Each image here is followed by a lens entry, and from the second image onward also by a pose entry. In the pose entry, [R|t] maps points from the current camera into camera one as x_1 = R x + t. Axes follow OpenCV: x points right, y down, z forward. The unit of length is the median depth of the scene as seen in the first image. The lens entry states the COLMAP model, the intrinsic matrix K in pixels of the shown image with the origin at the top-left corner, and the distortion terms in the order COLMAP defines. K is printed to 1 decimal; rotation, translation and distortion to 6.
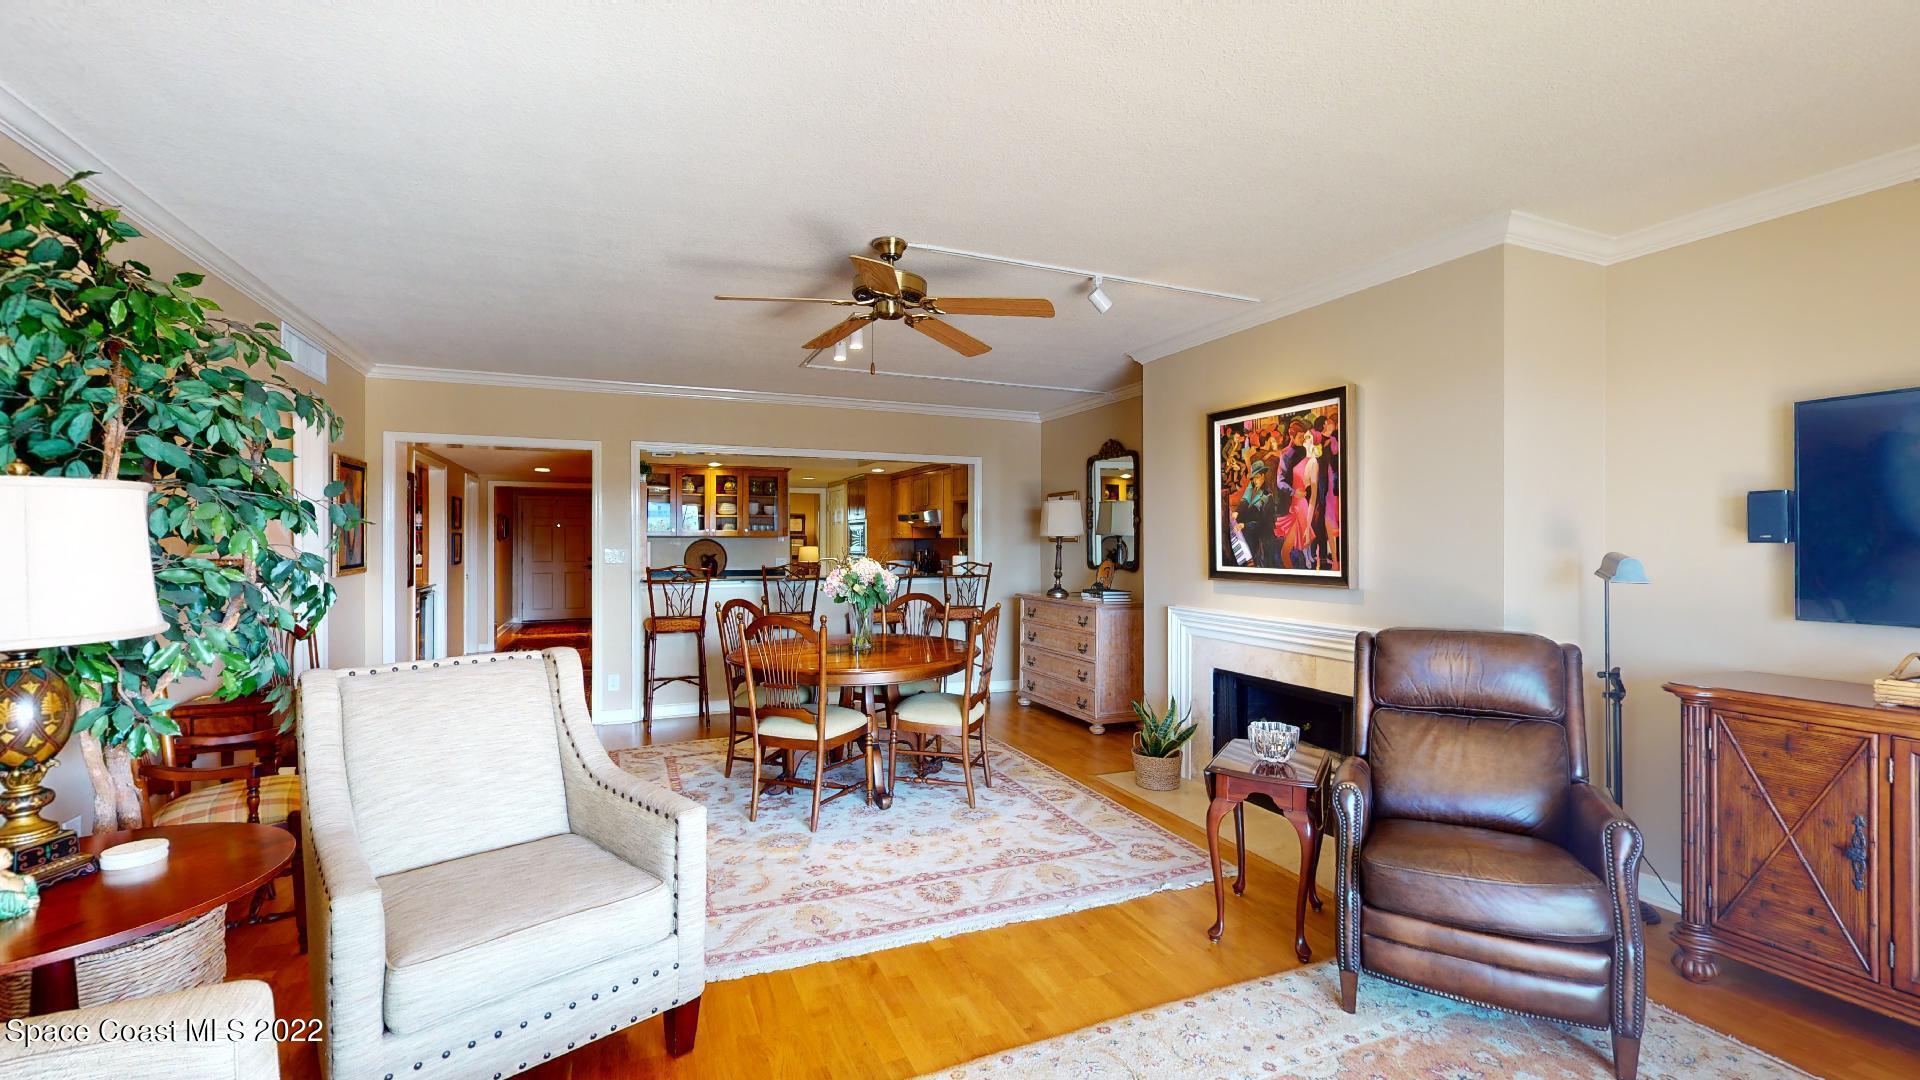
lens RADIAL K [[797.6, 0, 958.1], [0, 797.6, 538.1], [0, 0, 1]] dist [0.001573, 0.000001]
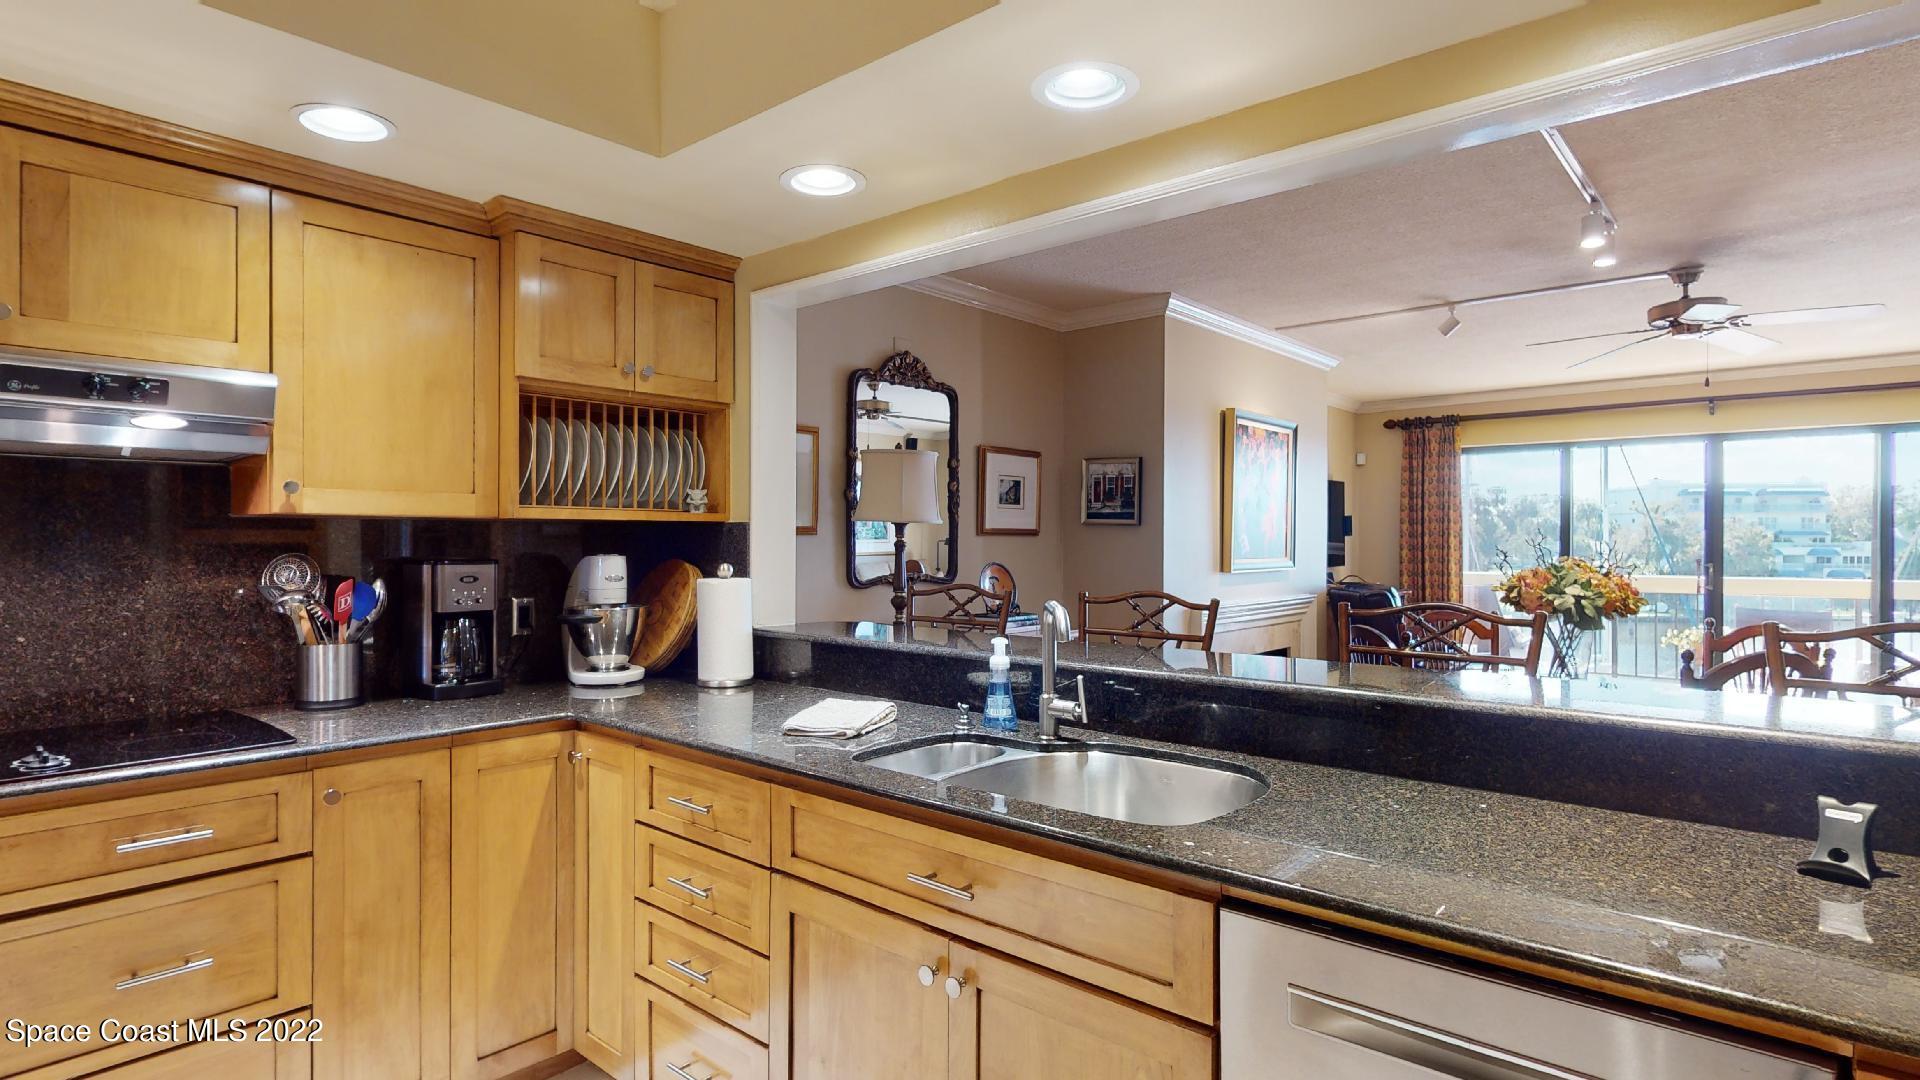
lens RADIAL K [[980.6, 0, 963.9], [0, 980.6, 546.8], [0, 0, 1]] dist [0.005513, -0.002350]
pose [[-0.442856, -0.005497, 0.896576, -0.718830], [-0.002434, 0.999985, 0.004929, 0.014854], [-0.896590, 0.000001, -0.442862, 2.063970]]
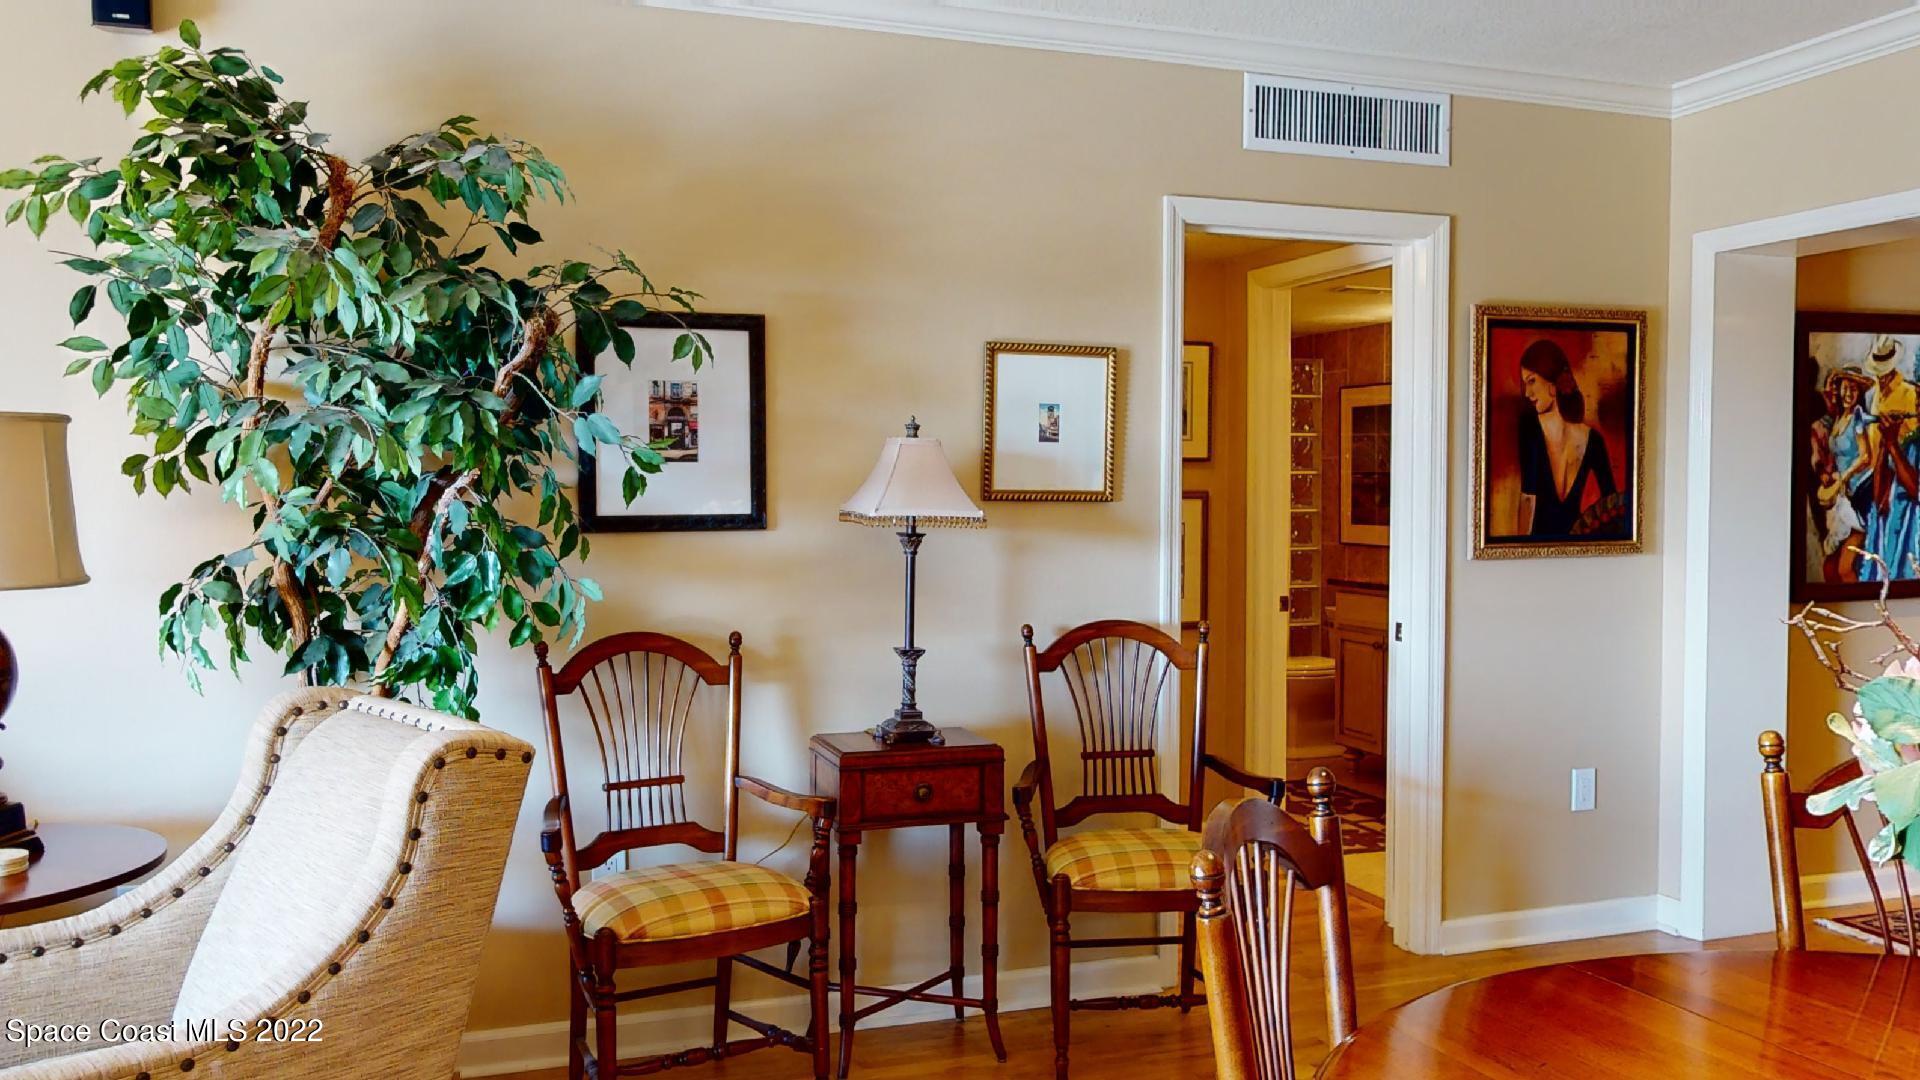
lens RADIAL K [[1468.9, 0, 956.4], [0, 1468.9, 548.5], [0, 0, 1]] dist [-0.008110, -0.002997]
pose [[-0.069252, 0.035483, -0.996968, 0.164606], [0.006789, 0.999361, 0.035096, 0.011708], [0.997576, -0.004338, -0.069448, 0.909233]]
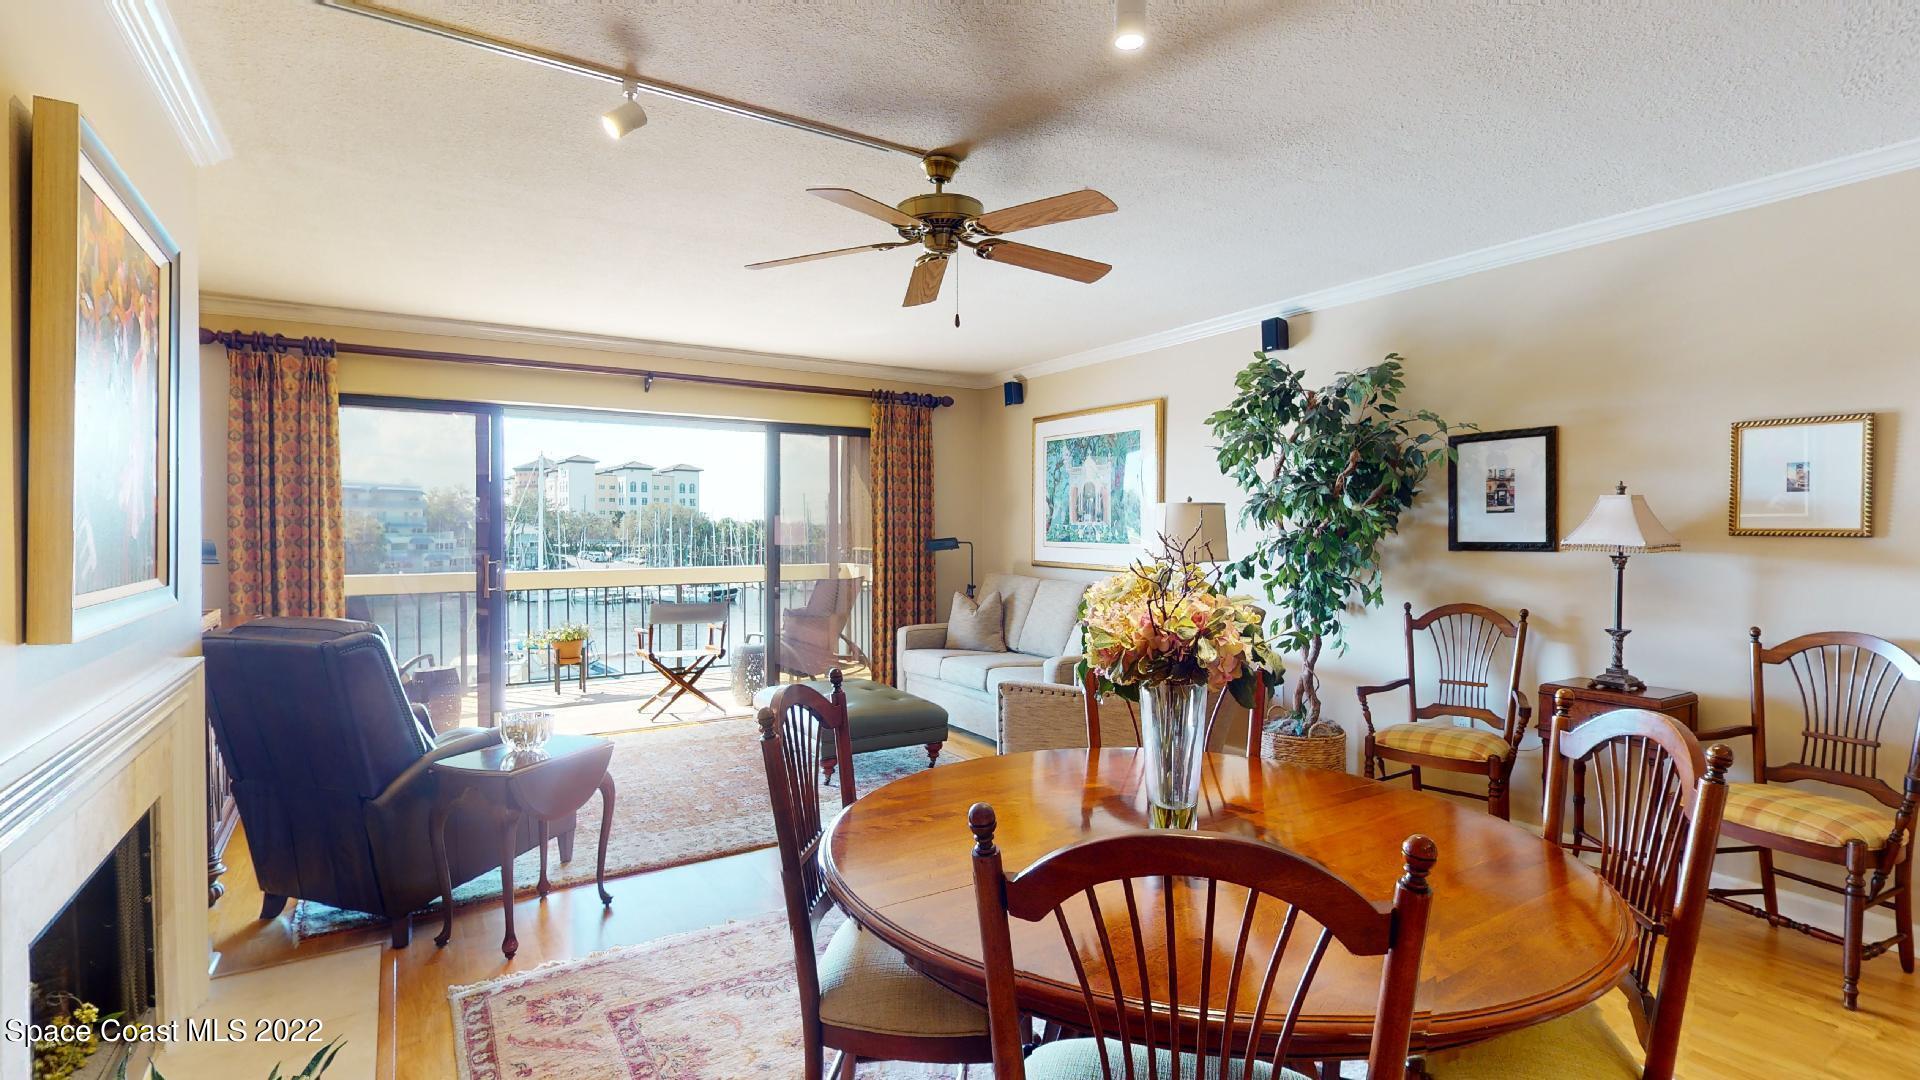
lens RADIAL K [[891.1, 0, 957.9], [0, 891.1, 547.1], [0, 0, 1]] dist [0.002731, -0.000846]
pose [[-0.987228, 0.003800, -0.159269, 0.034076], [0.001339, 0.999878, 0.015554, 0.010876], [0.159309, 0.015142, -0.987113, 1.559695]]
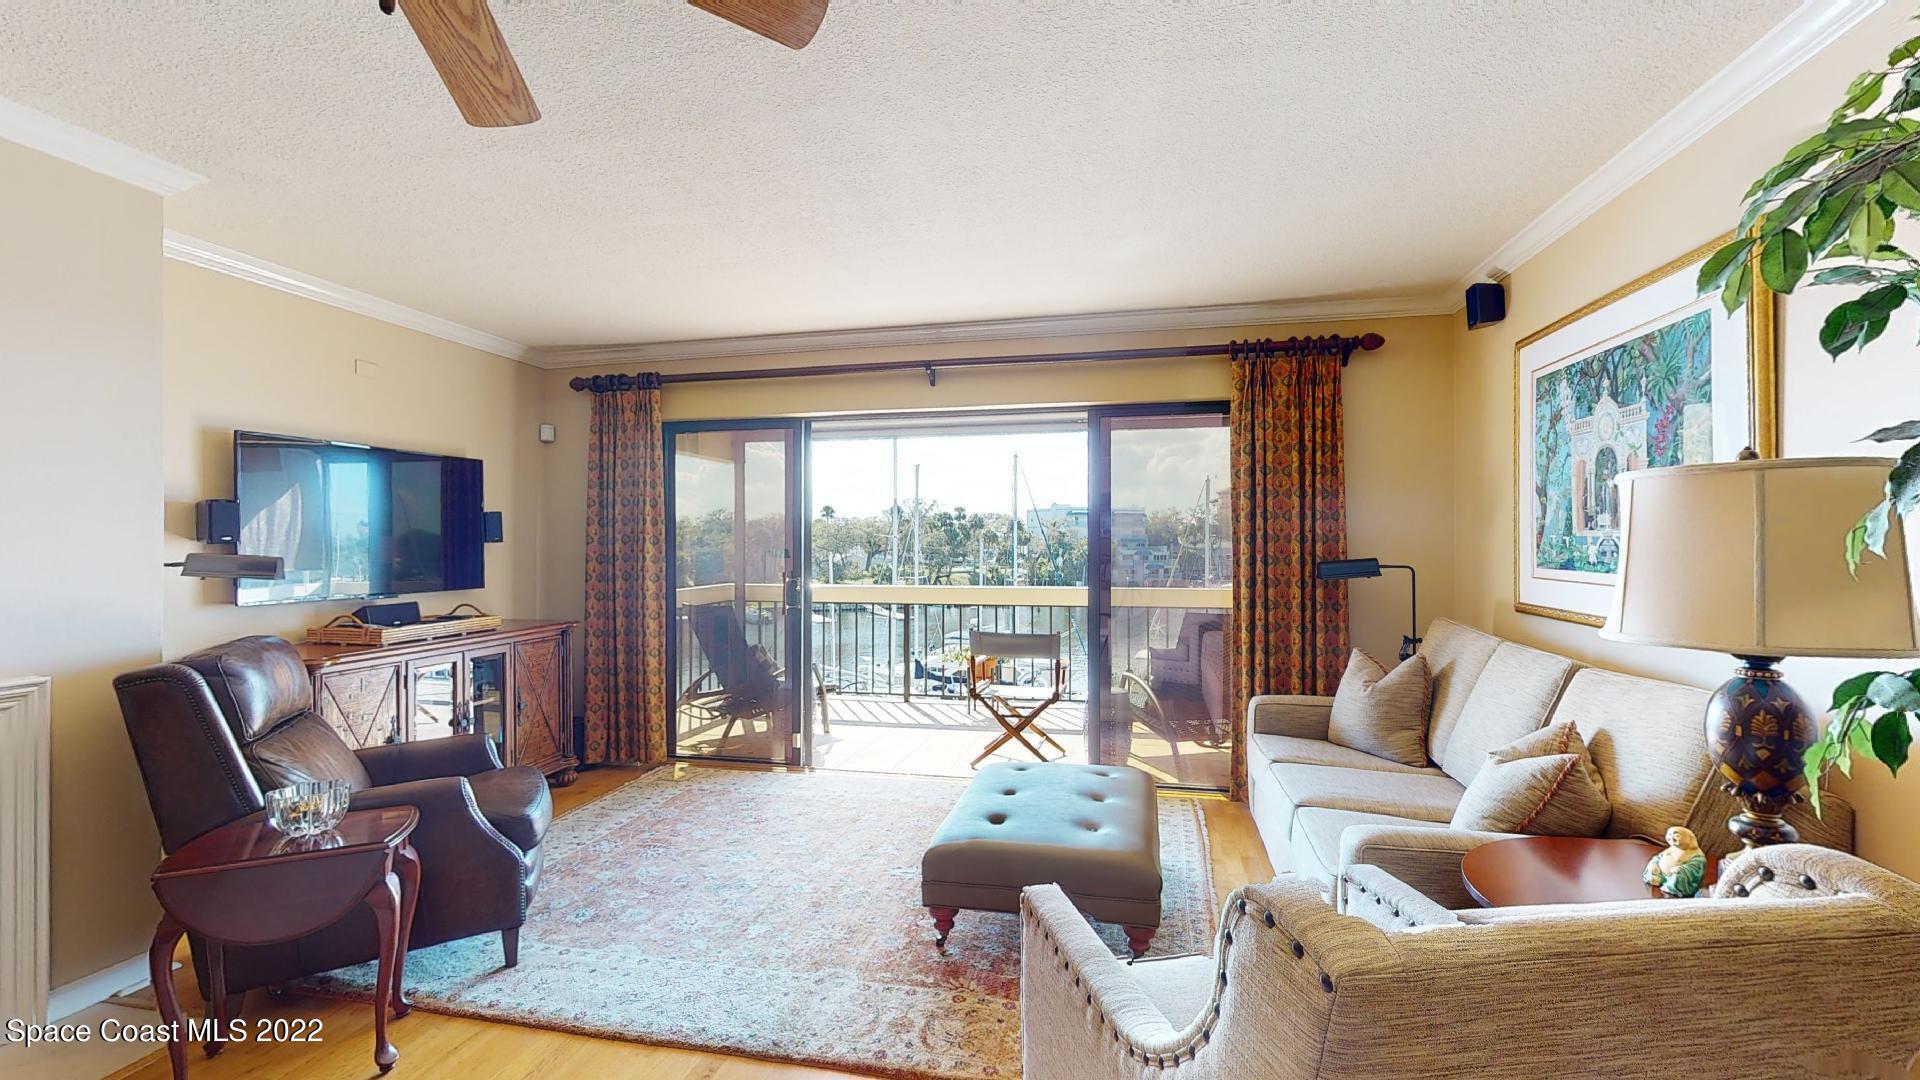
lens RADIAL K [[797.6, 0, 961.9], [0, 797.6, 543.5], [0, 0, 1]] dist [0.001573, 0.000001]
pose [[-0.813177, 0.002541, 0.582011, -0.395664], [-0.000517, 0.999987, -0.005087, 0.006758], [-0.582016, -0.004438, -0.813165, 0.906865]]
